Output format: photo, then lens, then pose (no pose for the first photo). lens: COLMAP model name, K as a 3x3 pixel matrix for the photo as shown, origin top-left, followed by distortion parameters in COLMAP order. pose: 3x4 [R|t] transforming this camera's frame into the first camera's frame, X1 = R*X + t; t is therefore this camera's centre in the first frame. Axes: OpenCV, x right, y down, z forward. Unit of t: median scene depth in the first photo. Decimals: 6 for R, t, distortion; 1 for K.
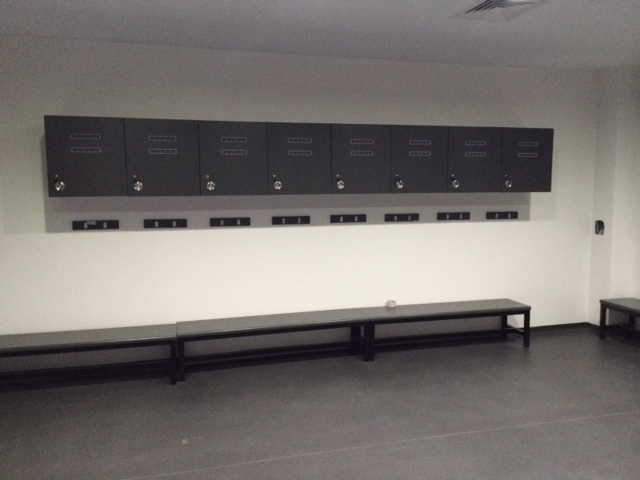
lens RADIAL K [[549.5, 0, 374.5], [0, 549.5, 238.0], [0, 0, 1]] dist [0.042490, 0.002355]
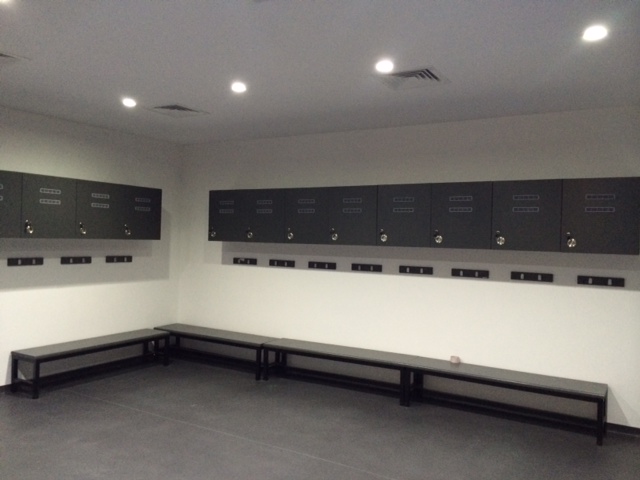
lens RADIAL K [[549.5, 0, 374.5], [0, 549.5, 238.0], [0, 0, 1]] dist [0.042490, 0.002355]
pose [[0.692646, 0.023355, -0.720900, 0.700640], [-0.097533, 0.993328, -0.061529, -0.024561], [0.714653, 0.112930, 0.690302, 0.199627]]
